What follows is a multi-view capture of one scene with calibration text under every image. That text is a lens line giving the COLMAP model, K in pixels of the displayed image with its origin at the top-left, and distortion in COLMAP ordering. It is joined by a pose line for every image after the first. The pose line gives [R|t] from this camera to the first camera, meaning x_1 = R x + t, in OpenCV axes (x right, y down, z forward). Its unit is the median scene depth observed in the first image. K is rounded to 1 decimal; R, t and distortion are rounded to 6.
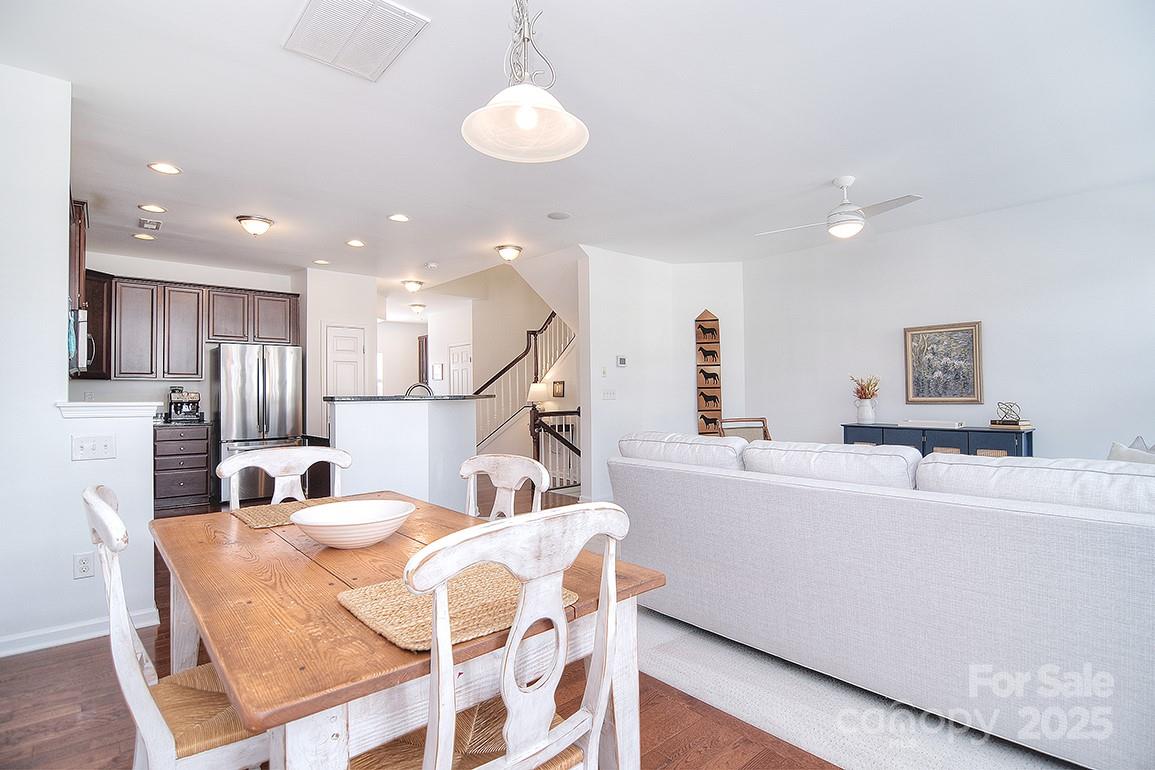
lens RADIAL K [[544.5, 0, 576.6], [0, 544.5, 389.1], [0, 0, 1]] dist [-0.017606, -0.009463]
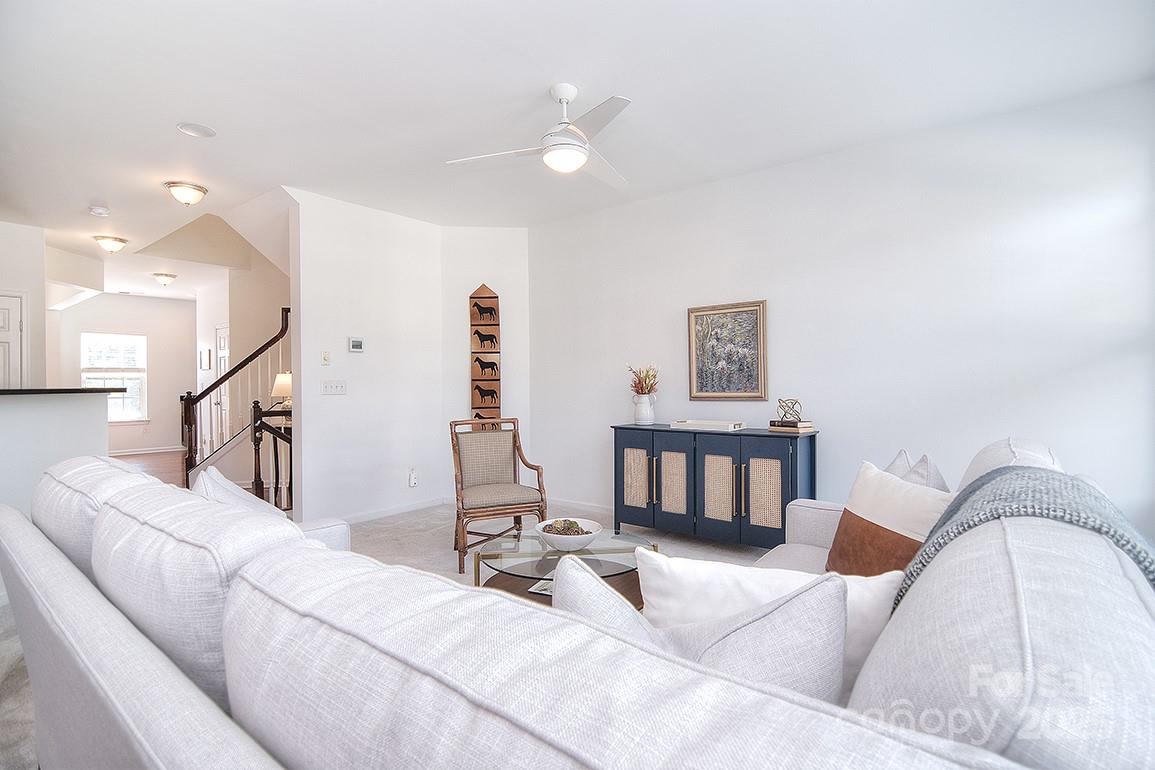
lens RADIAL K [[544.5, 0, 576.6], [0, 544.5, 389.1], [0, 0, 1]] dist [-0.017606, -0.009463]
pose [[0.982747, 0.002103, 0.184945, 0.285828], [-0.004373, 0.999920, 0.011866, 0.001196], [-0.184906, -0.012470, 0.982677, 0.214123]]
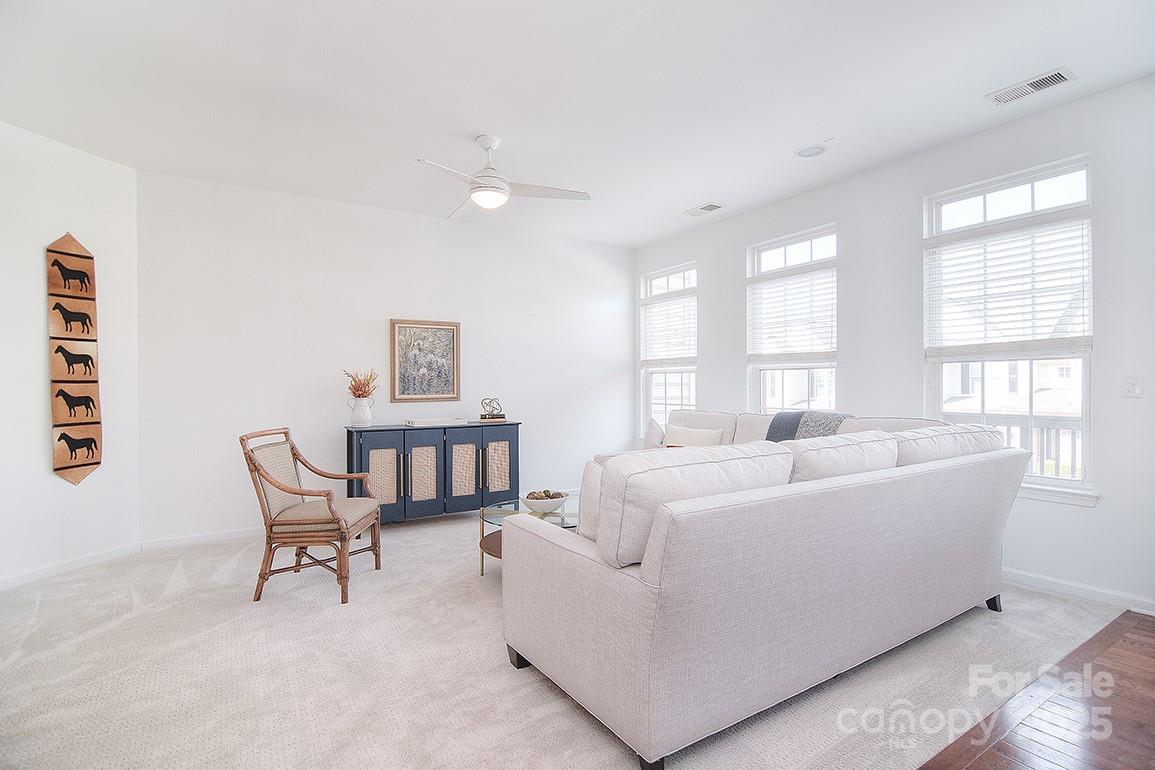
lens RADIAL K [[544.5, 0, 576.6], [0, 544.5, 389.1], [0, 0, 1]] dist [-0.017606, -0.009463]
pose [[0.156876, 0.001828, 0.987617, -0.245585], [-0.002773, 0.999995, -0.001411, 0.005421], [-0.987614, -0.002517, 0.156880, 0.547592]]
